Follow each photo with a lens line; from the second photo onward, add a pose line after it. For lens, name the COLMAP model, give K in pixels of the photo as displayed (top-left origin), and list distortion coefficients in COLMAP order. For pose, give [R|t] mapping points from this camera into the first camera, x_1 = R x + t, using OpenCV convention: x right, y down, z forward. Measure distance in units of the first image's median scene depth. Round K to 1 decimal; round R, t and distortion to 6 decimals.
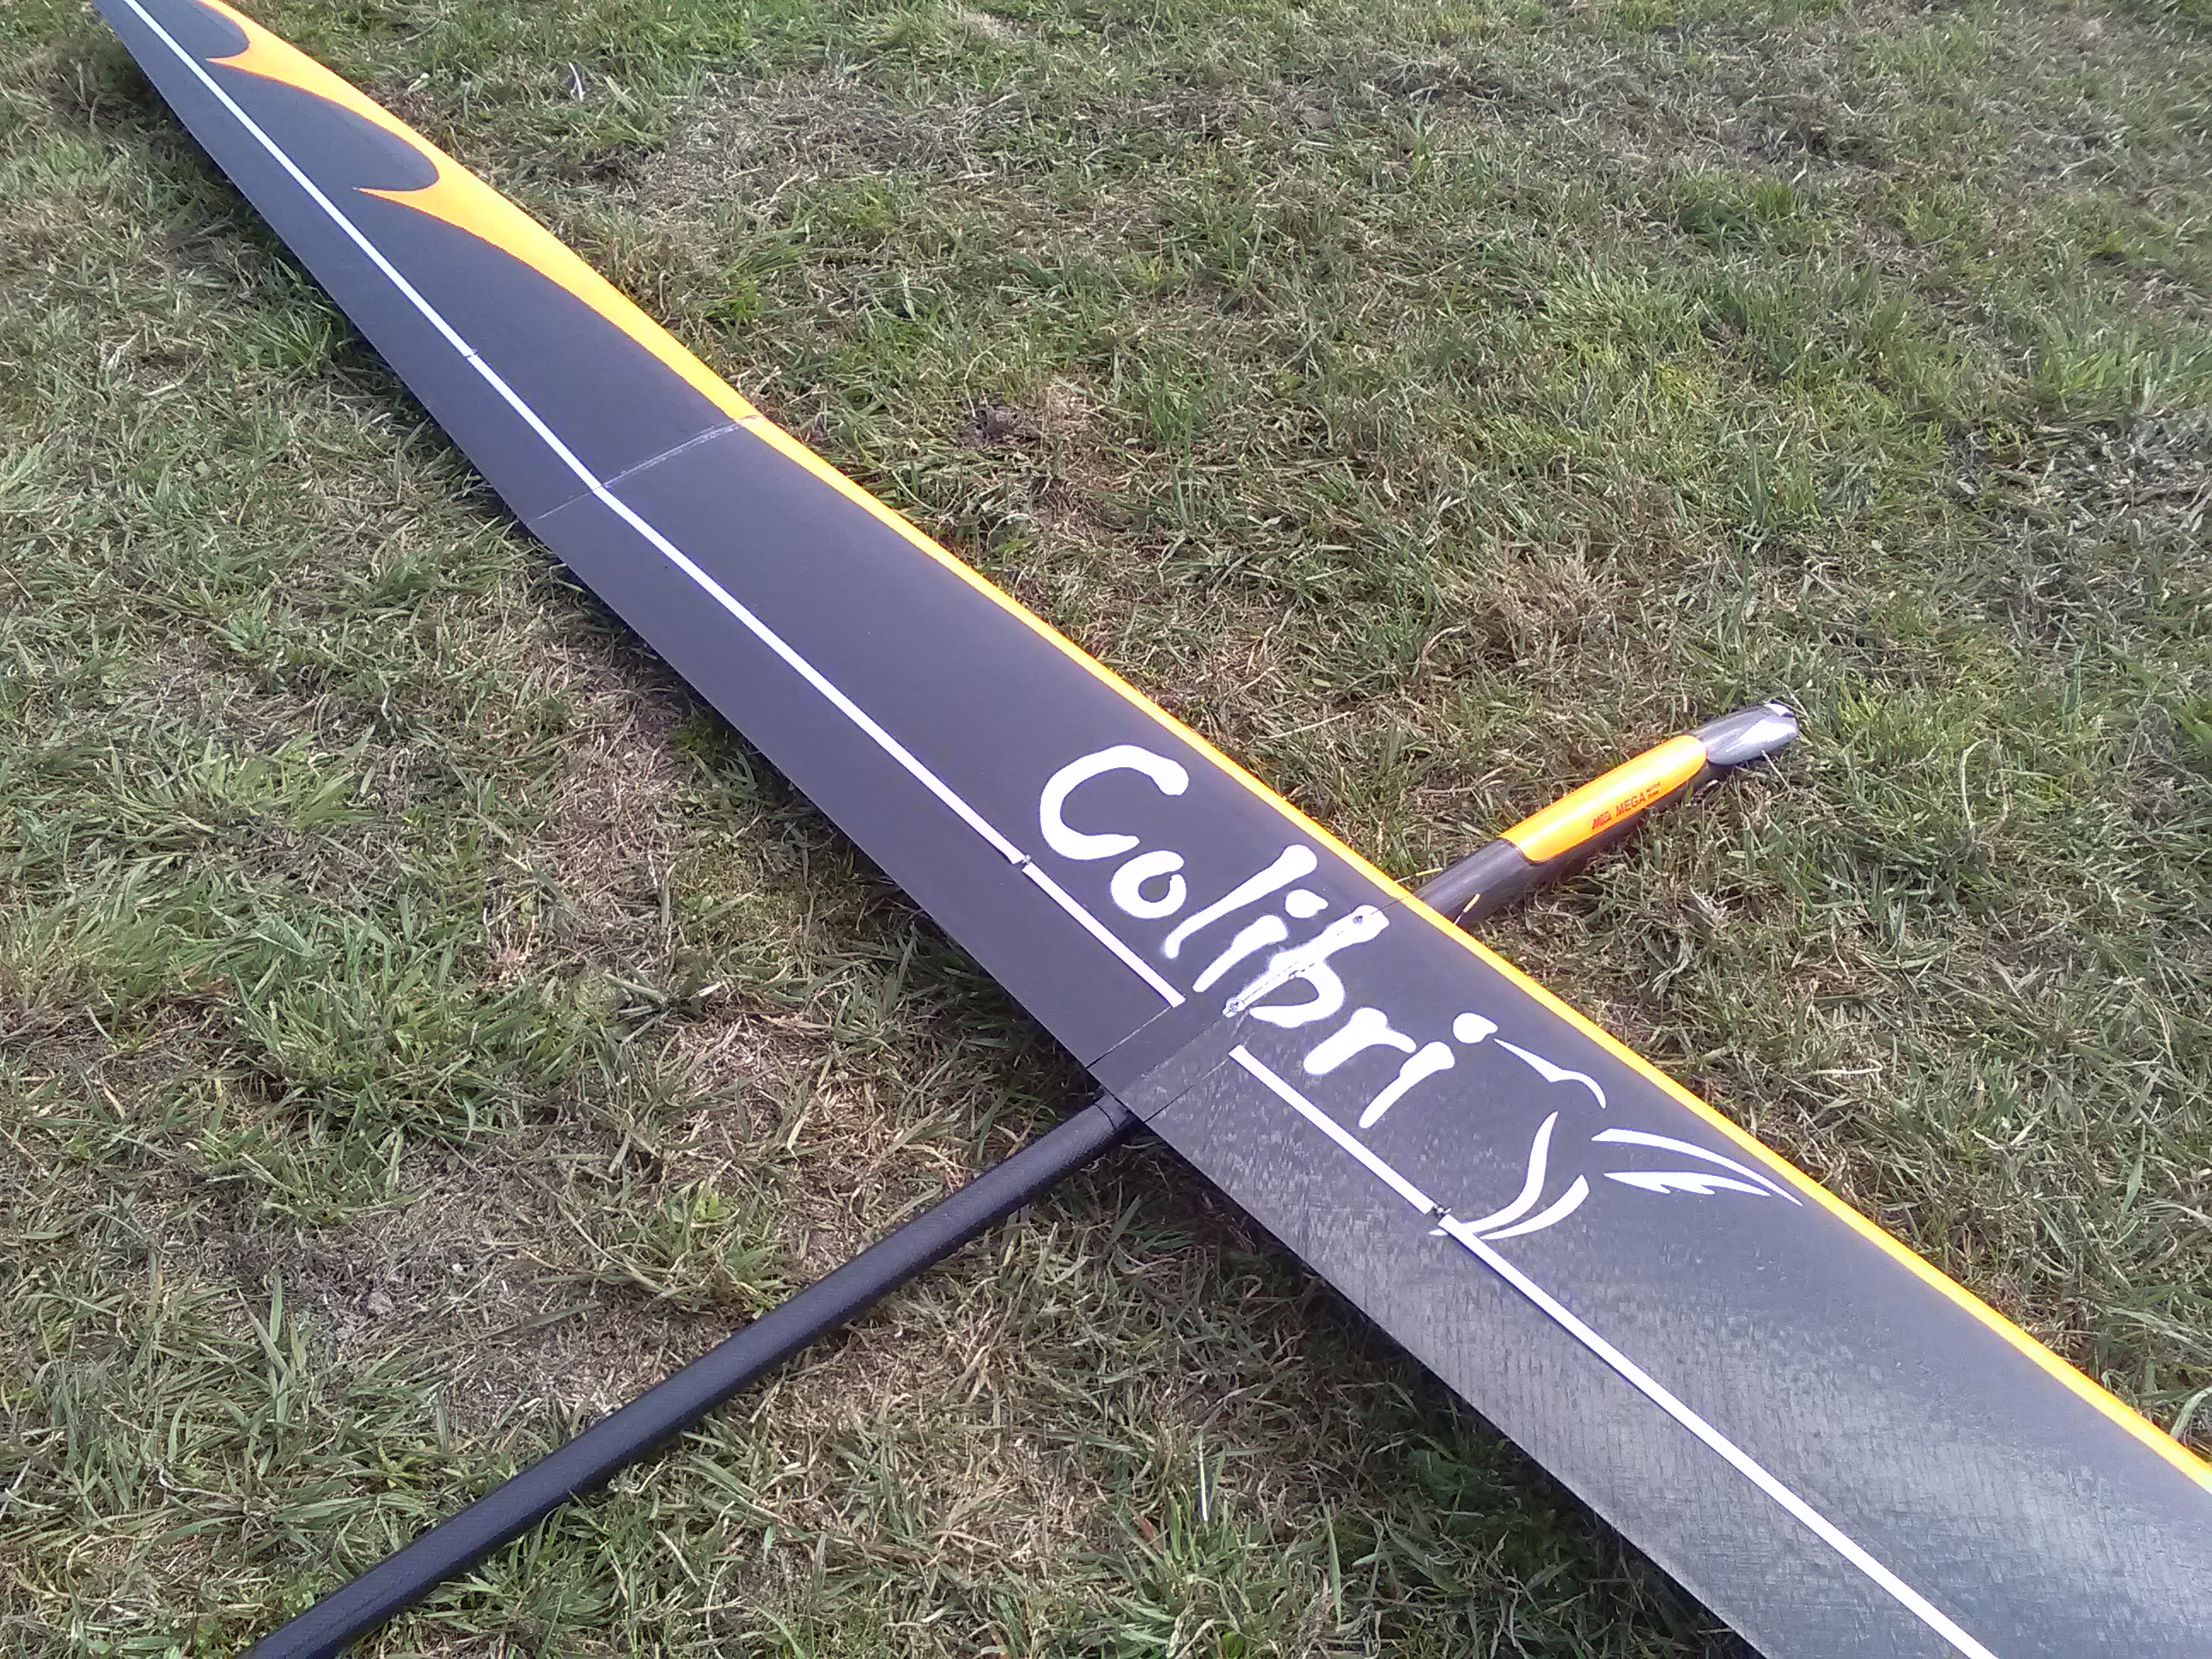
lens RADIAL K [[2089.8, 0, 1106.0], [0, 2089.8, 829.5], [0, 0, 1]] dist [0.050467, -0.161394]
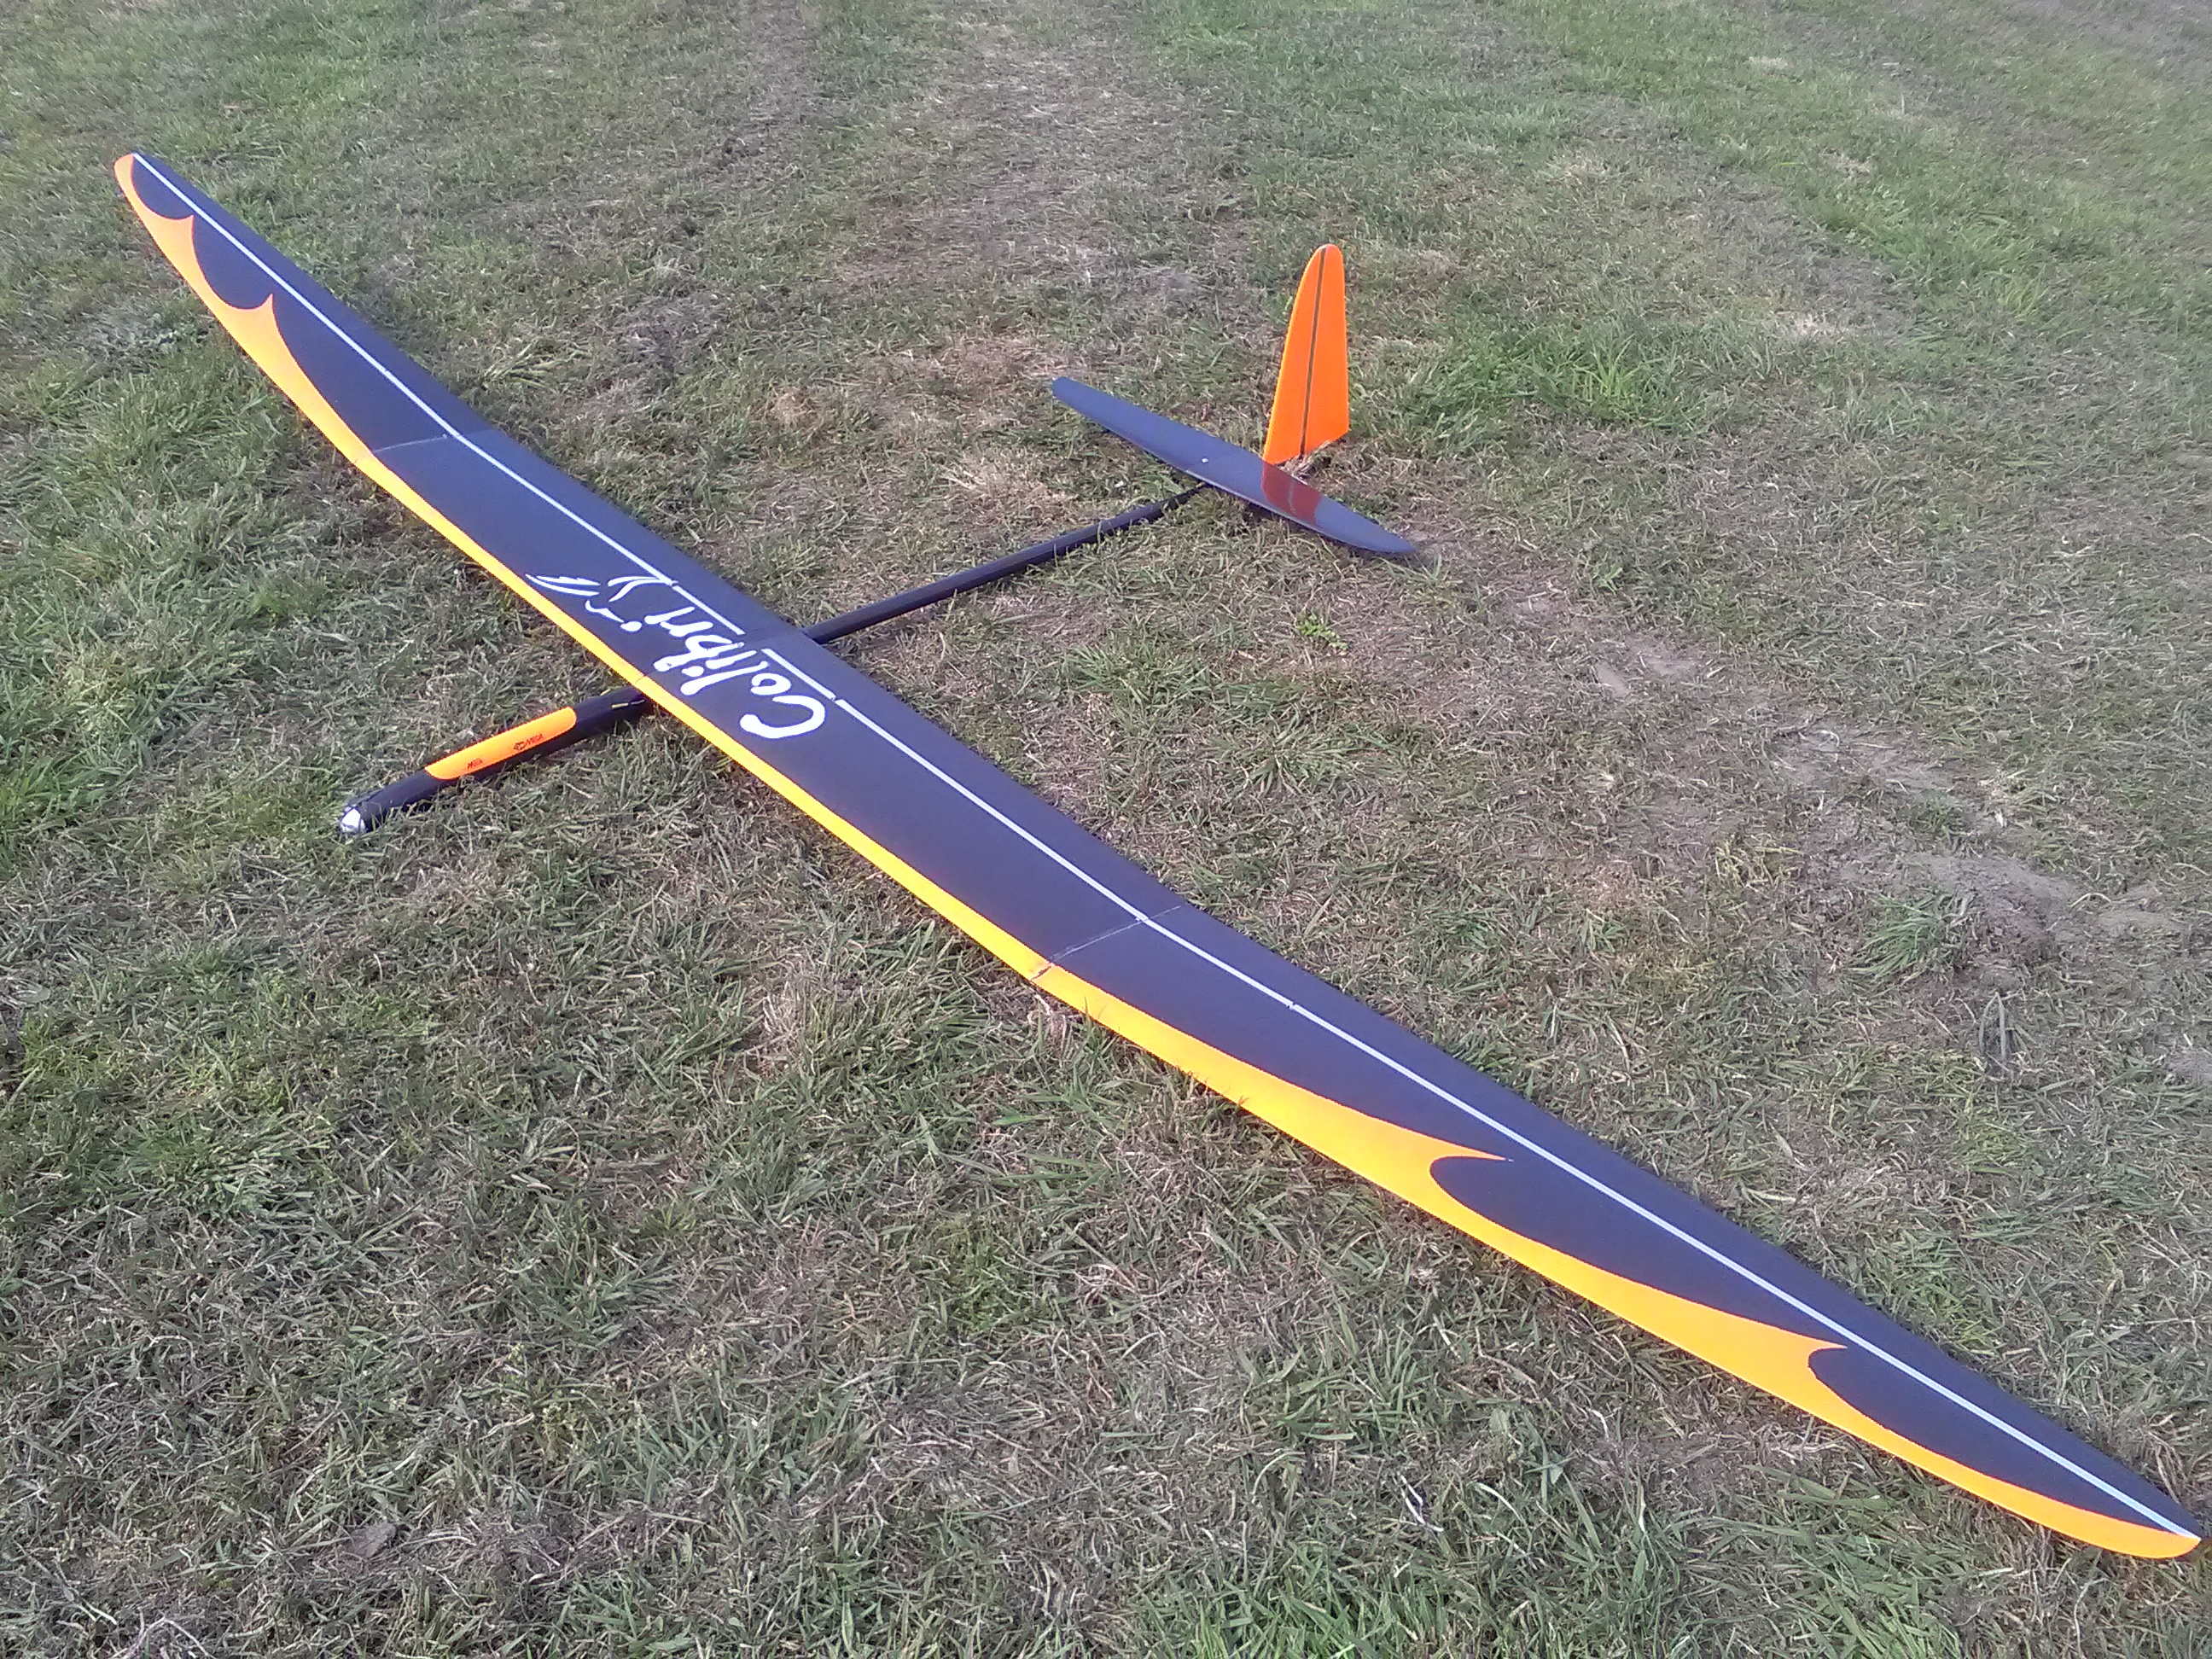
lens RADIAL K [[2089.8, 0, 1106.0], [0, 2089.8, 829.5], [0, 0, 1]] dist [0.050467, -0.161394]
pose [[-0.998049, 0.002723, -0.062369, -0.178647], [-0.059689, 0.251072, 0.966126, -1.941815], [0.018290, 0.967965, -0.250420, 1.704371]]
